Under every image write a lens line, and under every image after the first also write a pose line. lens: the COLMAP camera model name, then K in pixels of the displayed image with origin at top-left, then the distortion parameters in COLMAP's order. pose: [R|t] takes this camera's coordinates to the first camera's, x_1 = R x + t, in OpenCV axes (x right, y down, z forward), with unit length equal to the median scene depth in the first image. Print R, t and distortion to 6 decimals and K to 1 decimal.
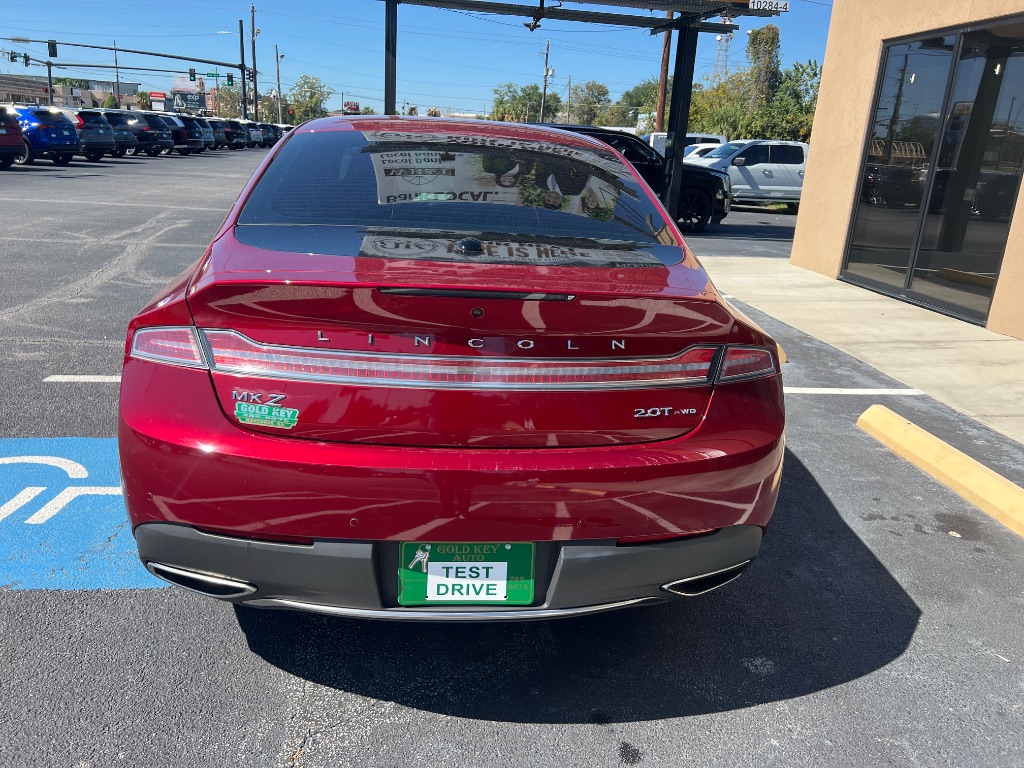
lens RADIAL K [[804.0, 0, 510.9], [0, 804.0, 402.8], [0, 0, 1]] dist [0.044595, -0.047059]
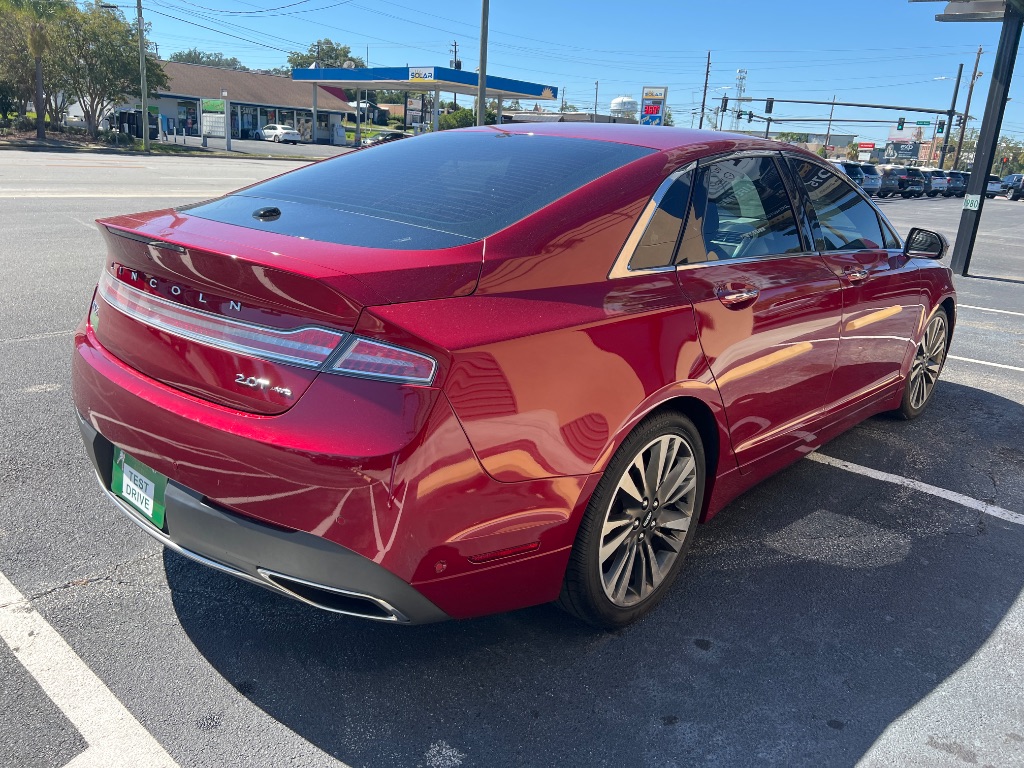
lens RADIAL K [[804.0, 0, 510.9], [0, 804.0, 402.8], [0, 0, 1]] dist [0.044595, -0.047059]
pose [[0.651177, 0.211882, -0.728749, 0.093375], [-0.257022, 0.965063, 0.050927, -0.007956], [0.714079, 0.154142, 0.682885, 0.047896]]
